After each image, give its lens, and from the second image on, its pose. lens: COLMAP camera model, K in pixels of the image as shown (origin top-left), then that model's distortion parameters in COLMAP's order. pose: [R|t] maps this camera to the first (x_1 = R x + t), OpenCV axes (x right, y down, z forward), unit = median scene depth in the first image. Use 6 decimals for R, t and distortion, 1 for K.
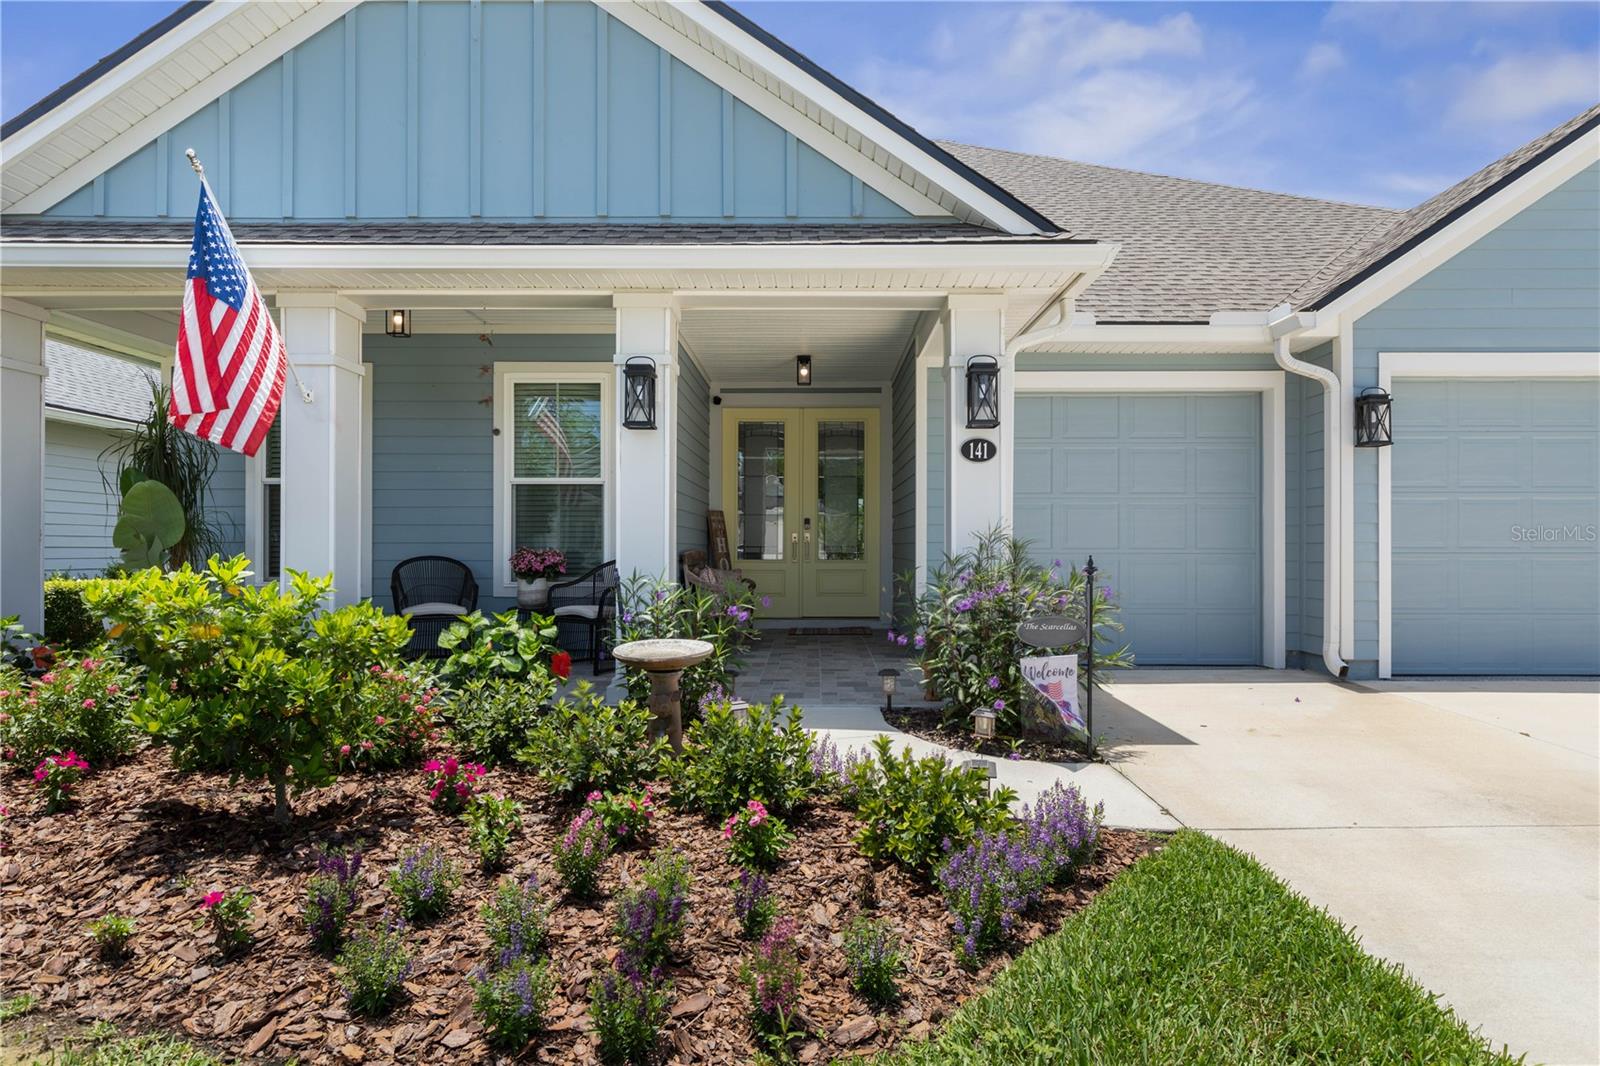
lens RADIAL K [[908.6, 0, 800.0], [0, 908.6, 533.0], [0, 0, 1]] dist [0.000474, 0.000032]
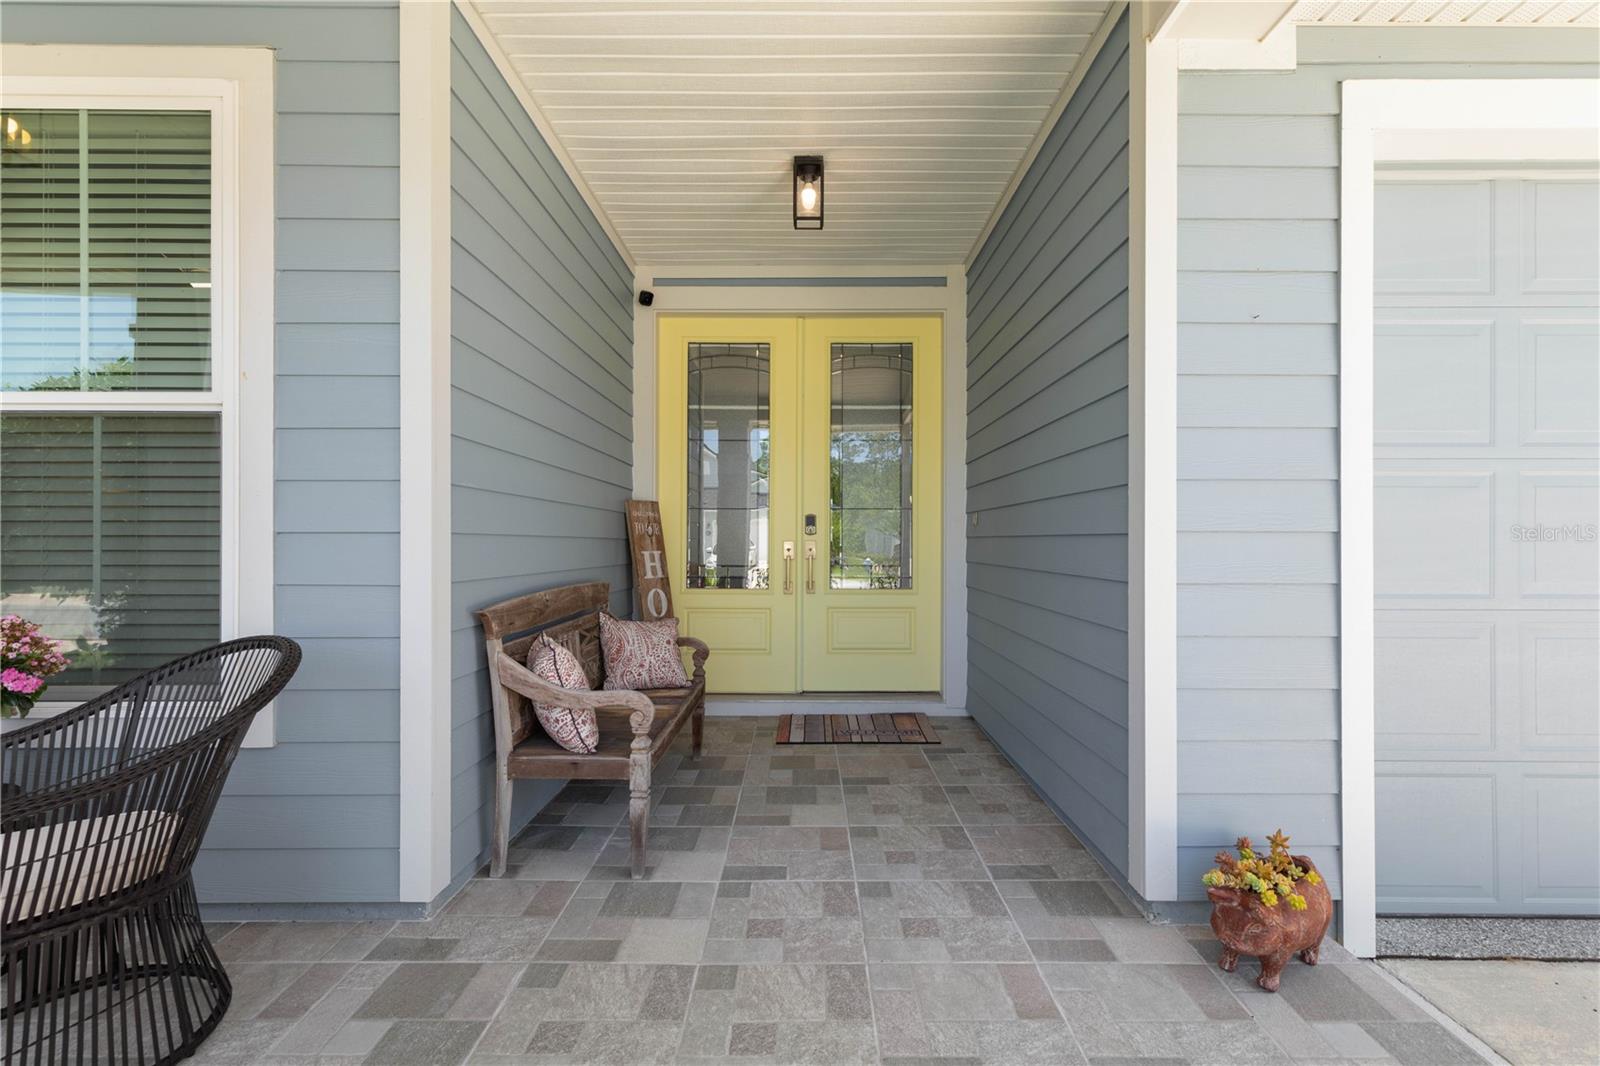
lens RADIAL K [[722.6, 0, 800.0], [0, 722.6, 533.0], [0, 0, 1]] dist [0.001753, 0.000241]
pose [[0.999937, 0.001275, 0.011182, -0.005909], [-0.001358, 0.999972, 0.007386, -0.013920], [-0.011172, -0.007401, 0.999910, 0.920617]]
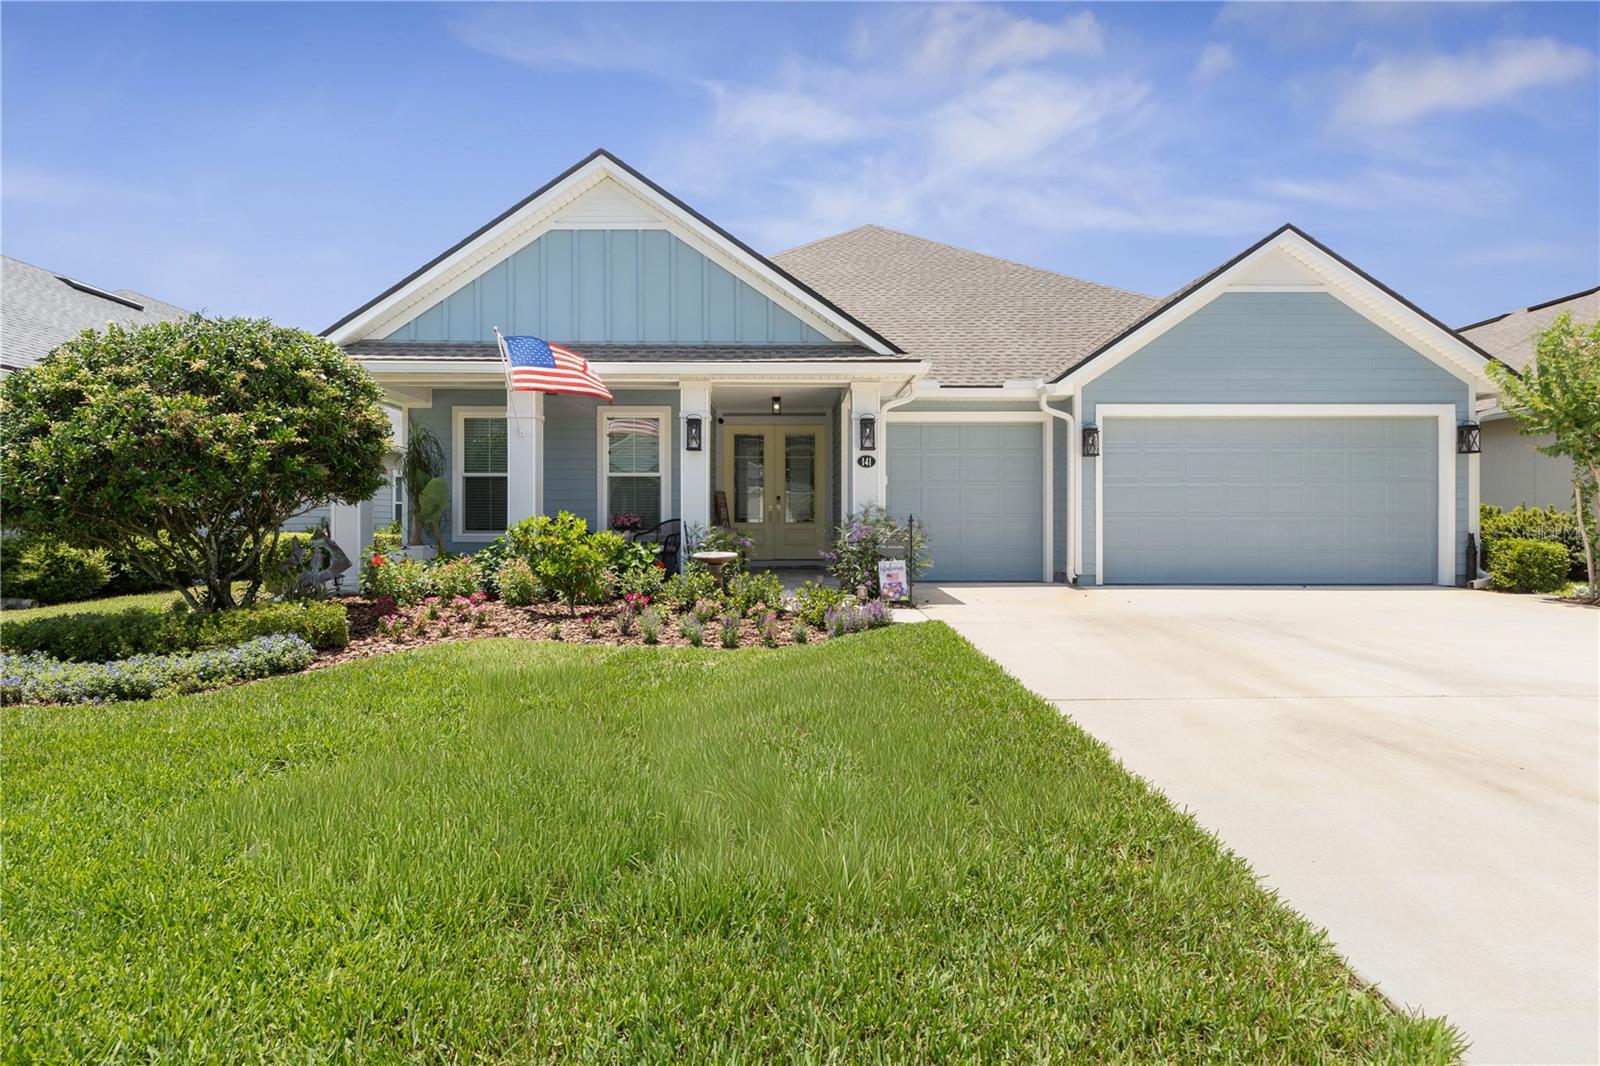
lens RADIAL K [[722.6, 0, 800.0], [0, 722.6, 533.0], [0, 0, 1]] dist [0.001753, 0.000241]
pose [[0.999262, -0.002204, 0.038345, -0.005108], [0.000840, 0.999367, 0.035563, 0.005573], [-0.038399, -0.035505, 0.998632, -0.420521]]
